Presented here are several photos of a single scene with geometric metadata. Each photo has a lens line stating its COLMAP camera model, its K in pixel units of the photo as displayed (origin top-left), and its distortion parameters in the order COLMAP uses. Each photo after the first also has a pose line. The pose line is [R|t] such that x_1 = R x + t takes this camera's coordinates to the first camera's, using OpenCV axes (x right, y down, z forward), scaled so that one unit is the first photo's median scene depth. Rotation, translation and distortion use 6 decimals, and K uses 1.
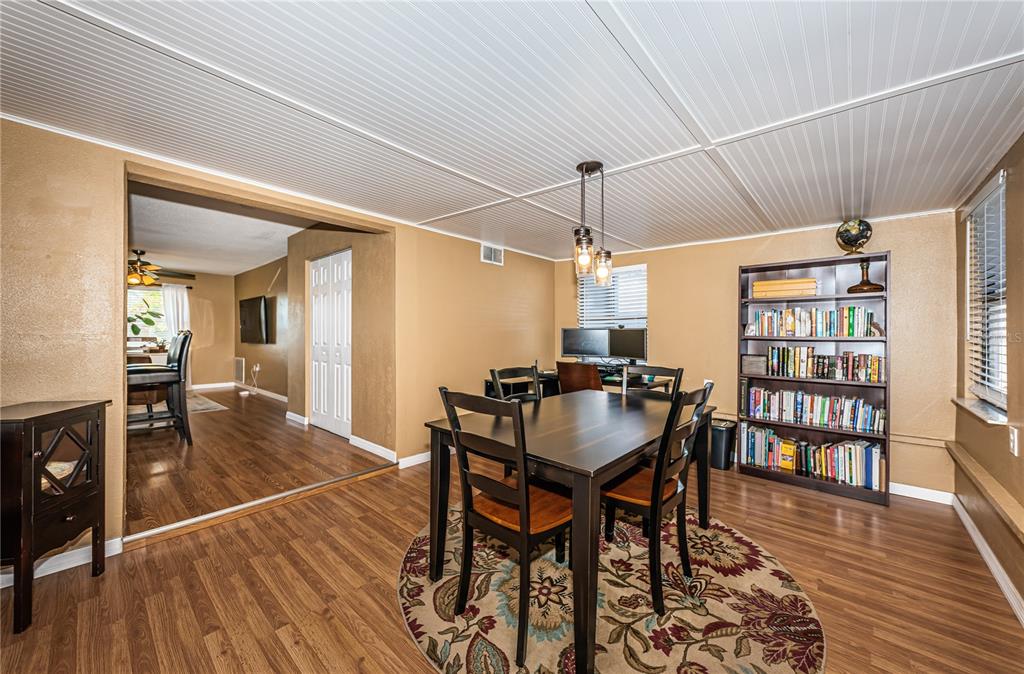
lens RADIAL K [[379.7, 0, 514.6], [0, 379.7, 335.5], [0, 0, 1]] dist [0.001110, -0.000006]
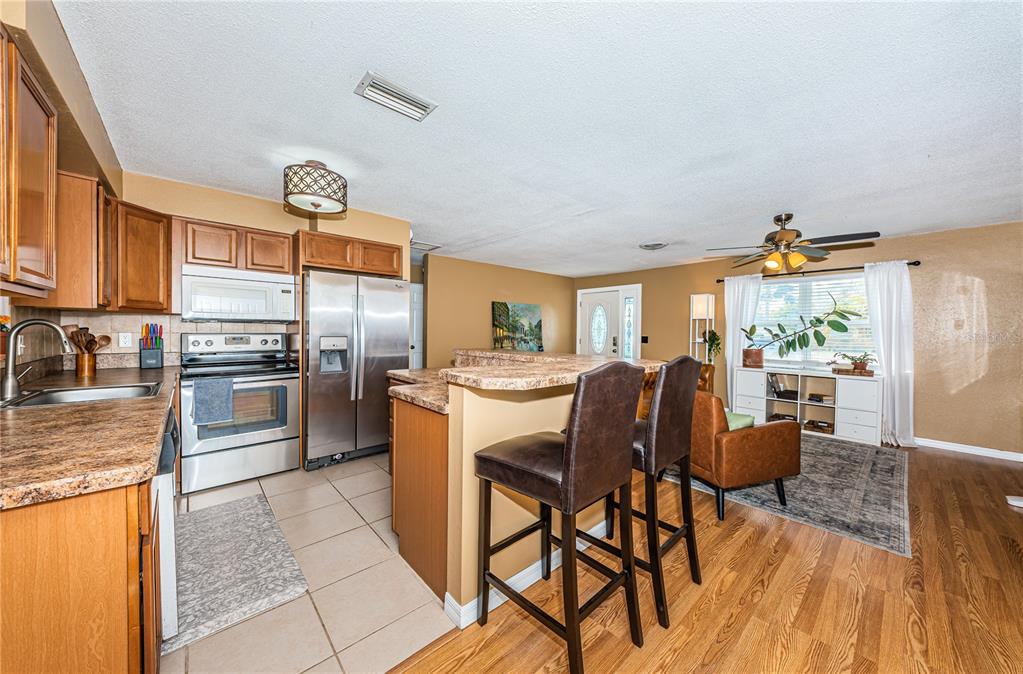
lens RADIAL K [[356.0, 0, 514.2], [0, 356.0, 334.2], [0, 0, 1]] dist [0.002853, 0.000009]
pose [[-0.109761, 0.008022, -0.993926, -1.185441], [-0.009585, 0.999912, 0.009128, -0.093113], [0.993912, 0.010528, -0.109674, 2.134951]]
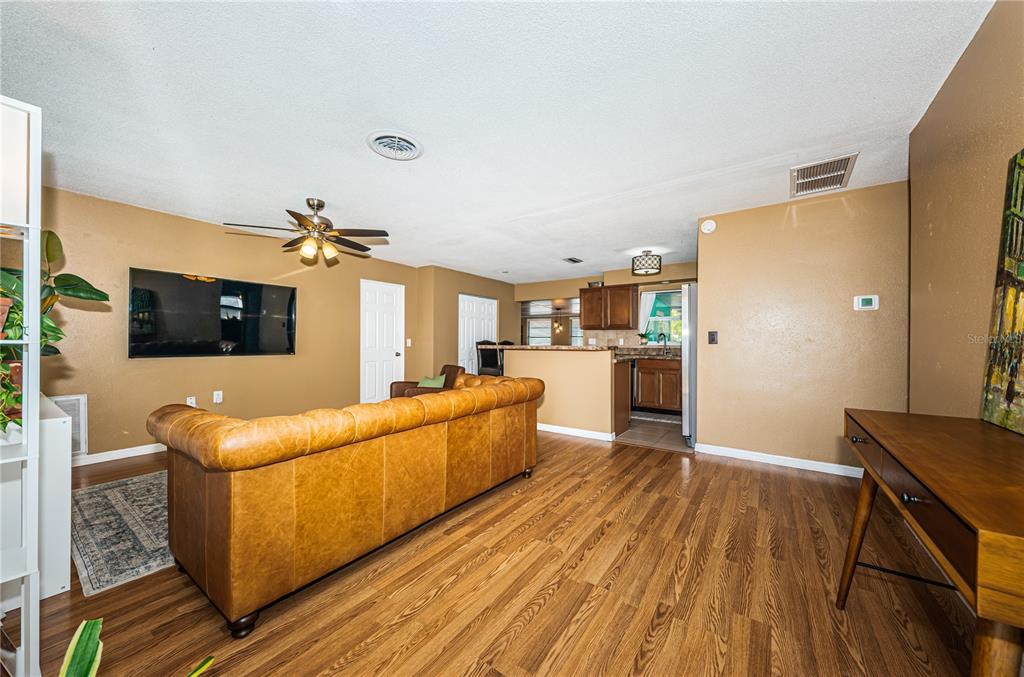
lens RADIAL K [[368.8, 0, 511.4], [0, 368.8, 342.1], [0, 0, 1]] dist [0.001070, -0.000107]
pose [[-0.115994, 0.000408, 0.993250, -5.400902], [-0.005941, 0.999982, -0.001105, -0.013857], [-0.993232, -0.006029, -0.115989, 2.603481]]
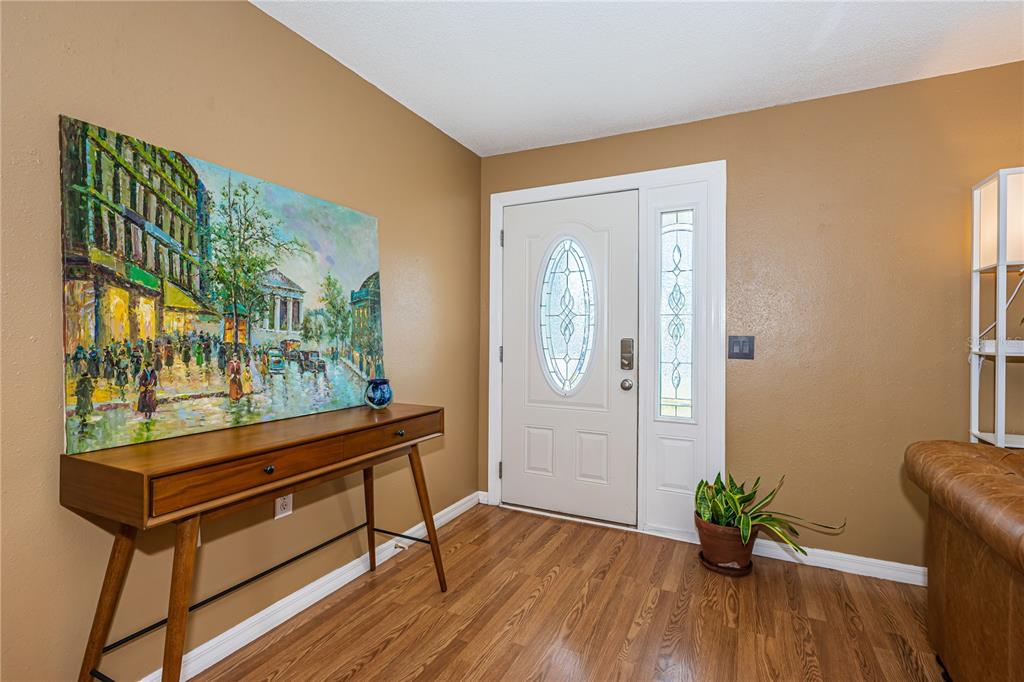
lens RADIAL K [[479.4, 0, 512.9], [0, 479.4, 335.9], [0, 0, 1]] dist [-0.000809, -0.000097]
pose [[0.266395, 0.003367, -0.963858, -3.849488], [-0.006042, 0.999980, 0.001823, -0.049150], [0.963845, 0.005338, 0.266410, 1.997584]]
